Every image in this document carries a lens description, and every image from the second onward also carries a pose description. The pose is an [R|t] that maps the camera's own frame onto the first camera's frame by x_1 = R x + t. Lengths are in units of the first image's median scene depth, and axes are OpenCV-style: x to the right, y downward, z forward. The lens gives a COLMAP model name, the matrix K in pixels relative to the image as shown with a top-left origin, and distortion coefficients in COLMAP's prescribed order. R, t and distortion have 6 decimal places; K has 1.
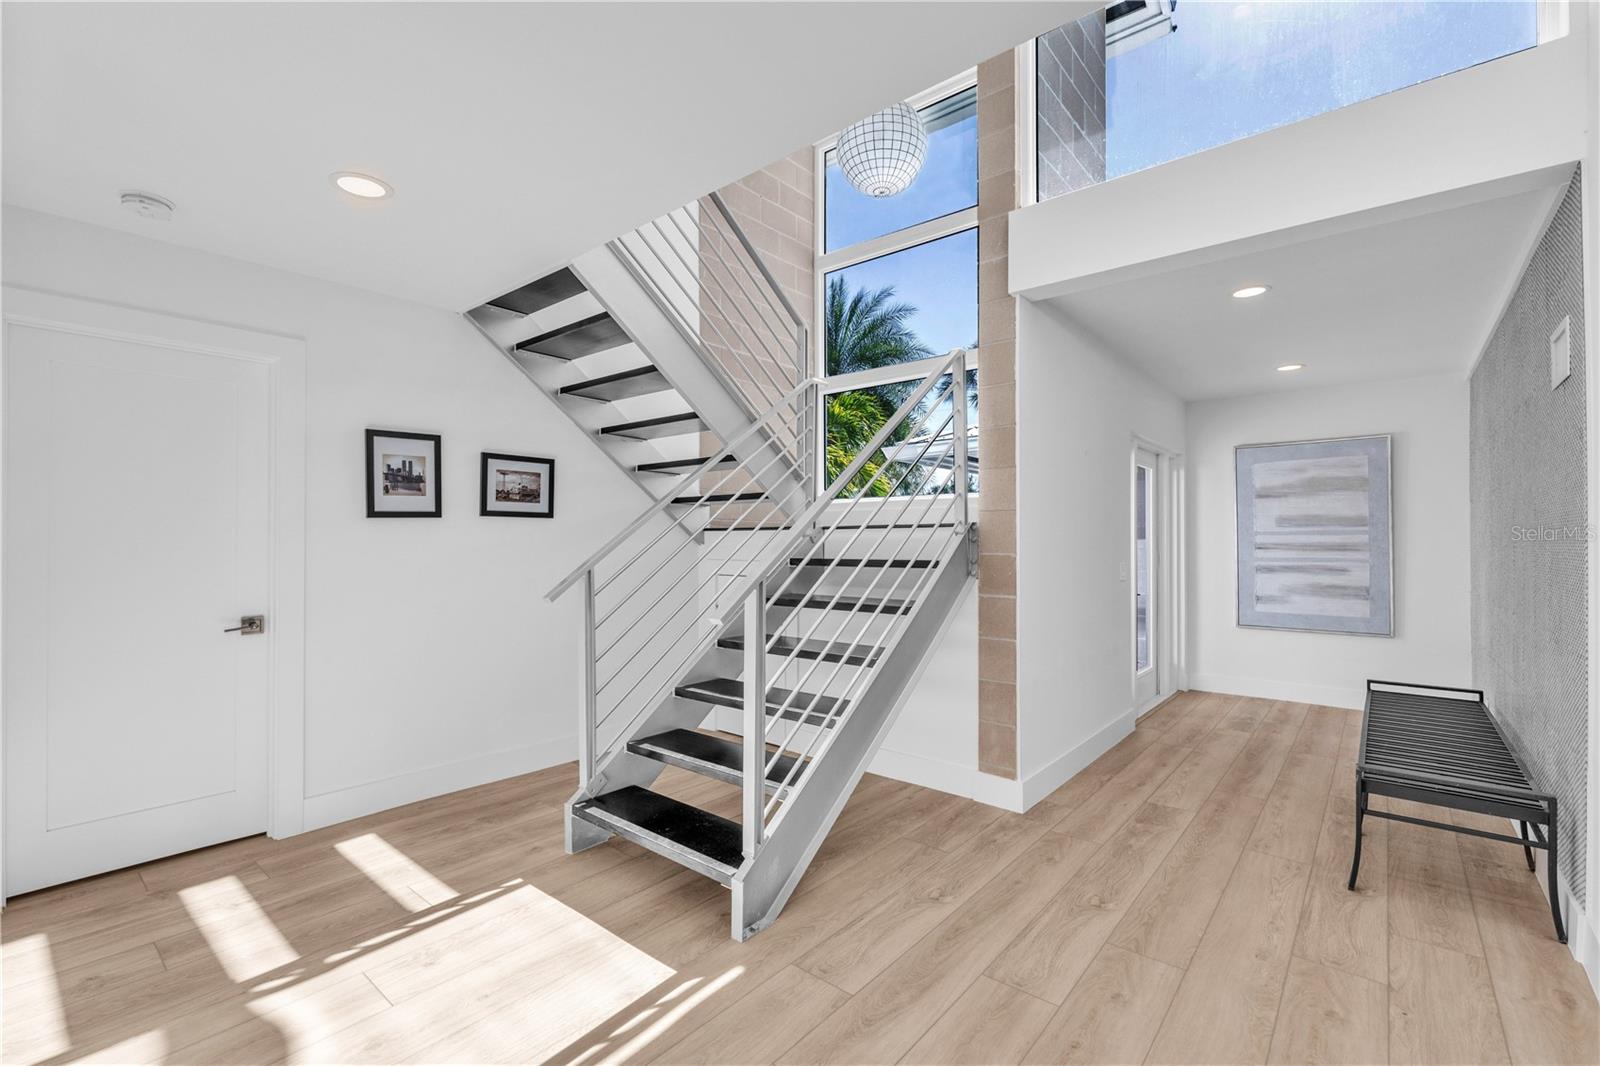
lens RADIAL K [[706.6, 0, 800.0], [0, 706.6, 533.0], [0, 0, 1]] dist [-0.003059, 0.000178]
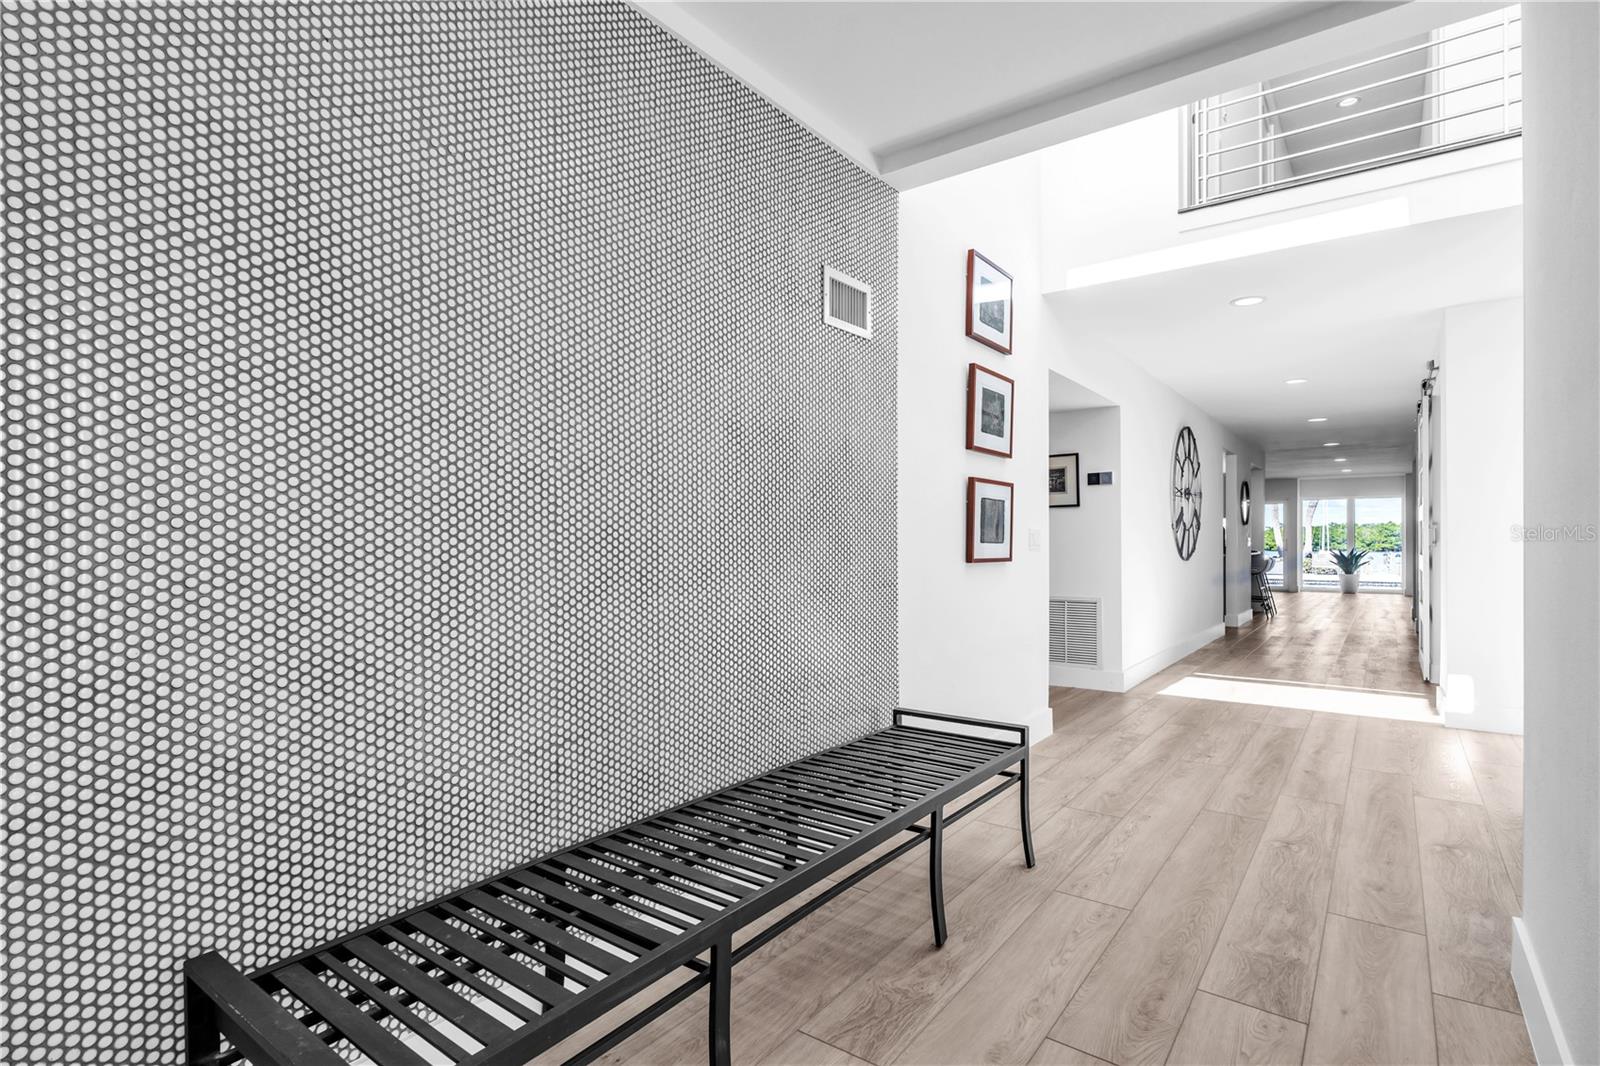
lens RADIAL K [[706.6, 0, 800.0], [0, 706.6, 533.0], [0, 0, 1]] dist [-0.003059, 0.000178]
pose [[-0.999965, -0.003059, -0.007823, 0.984536], [-0.002908, 0.999809, -0.019306, 0.074478], [0.007880, -0.019283, -0.999783, 1.742166]]
